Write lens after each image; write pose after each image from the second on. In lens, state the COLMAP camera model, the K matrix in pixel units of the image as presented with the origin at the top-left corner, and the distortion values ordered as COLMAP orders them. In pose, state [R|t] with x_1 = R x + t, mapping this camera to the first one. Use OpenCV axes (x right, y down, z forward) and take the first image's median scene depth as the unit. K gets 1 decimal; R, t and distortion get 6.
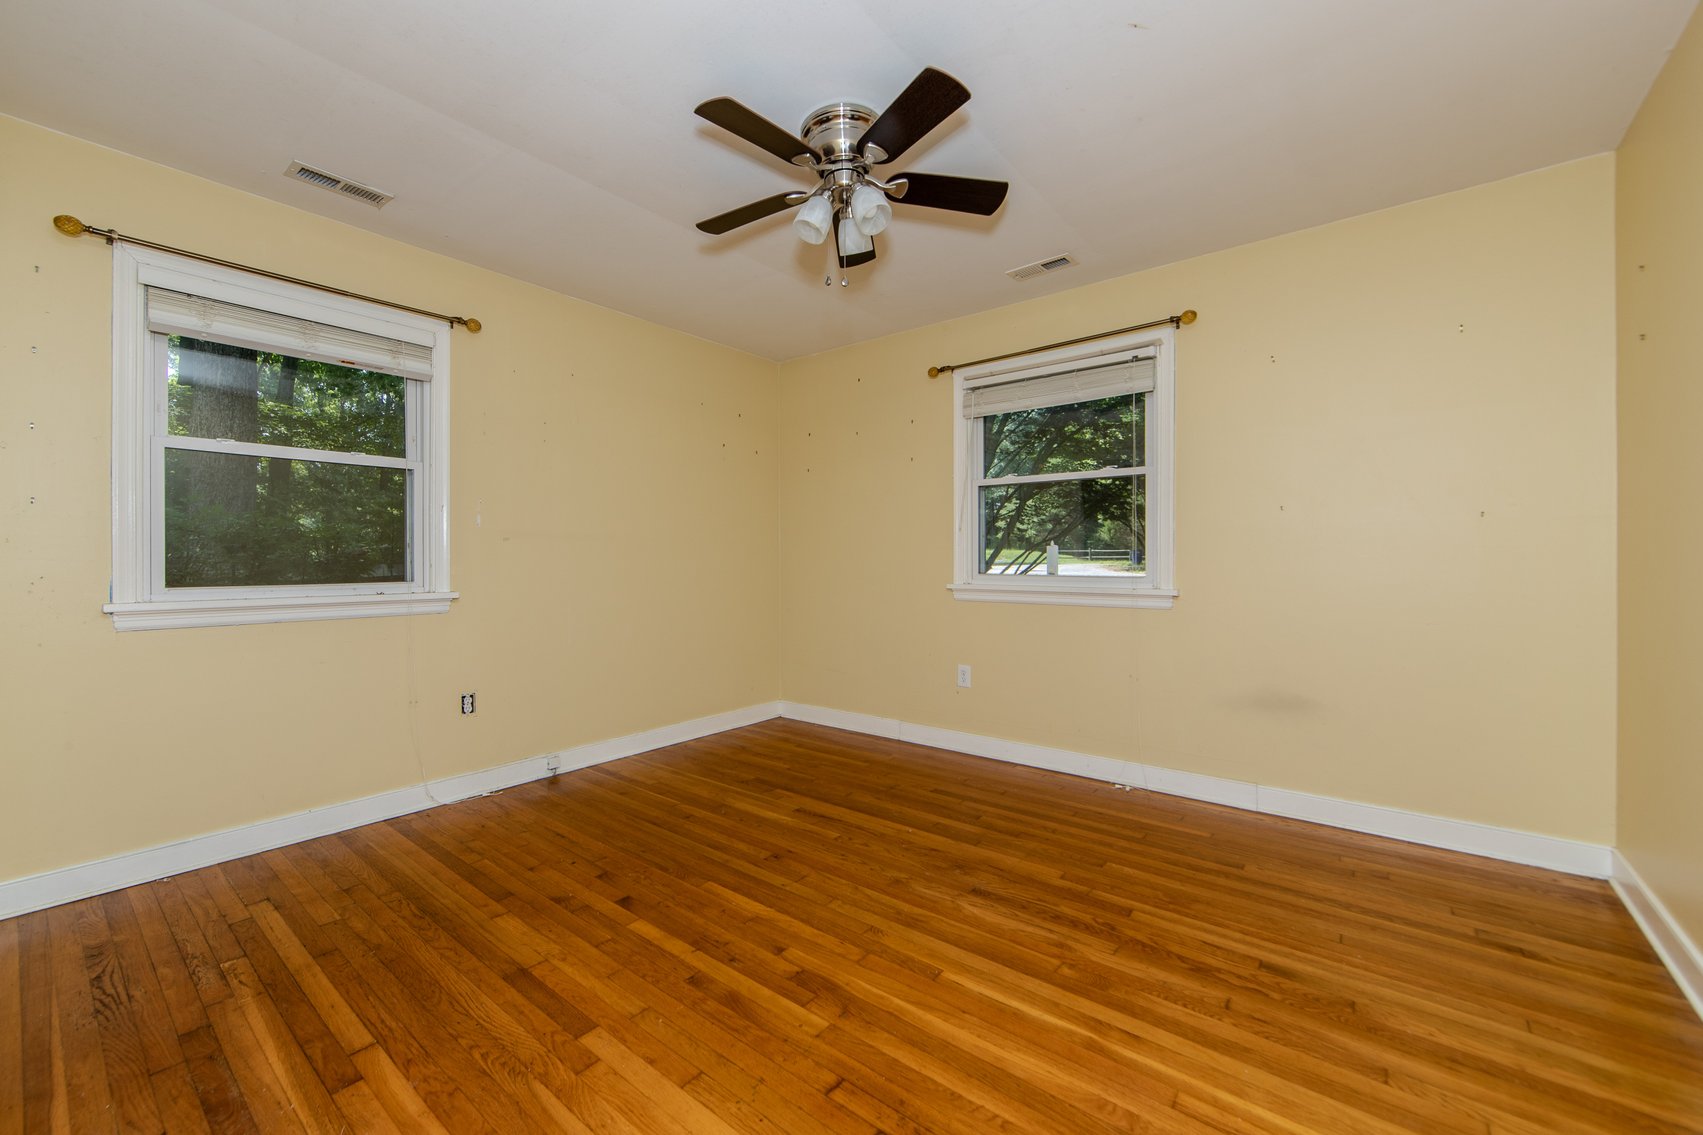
lens RADIAL K [[660.9, 0, 847.2], [0, 660.9, 573.1], [0, 0, 1]] dist [-0.001722, -0.000333]
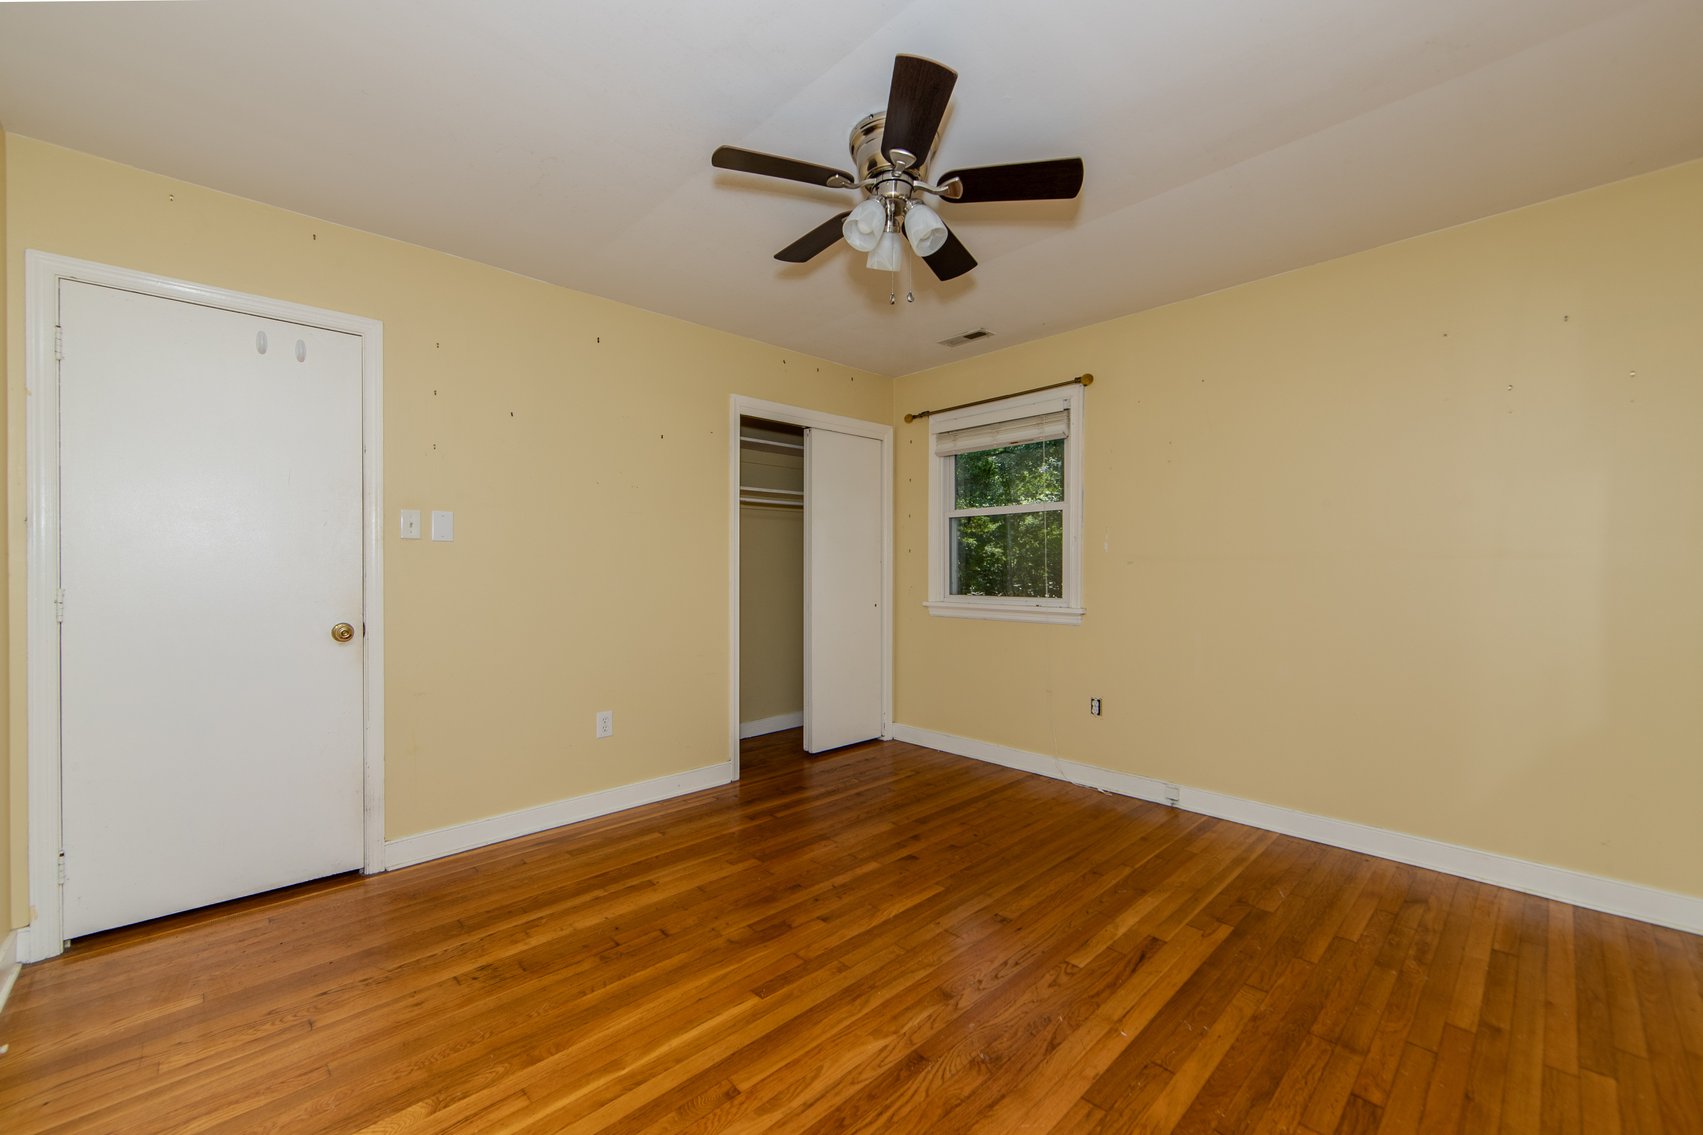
lens RADIAL K [[699.0, 0, 843.9], [0, 699.0, 574.7], [0, 0, 1]] dist [-0.001066, -0.000459]
pose [[-0.138463, 0.010210, -0.990315, 0.857303], [-0.021400, 0.999683, 0.013298, -0.044929], [0.990136, 0.023034, -0.138200, 0.914543]]
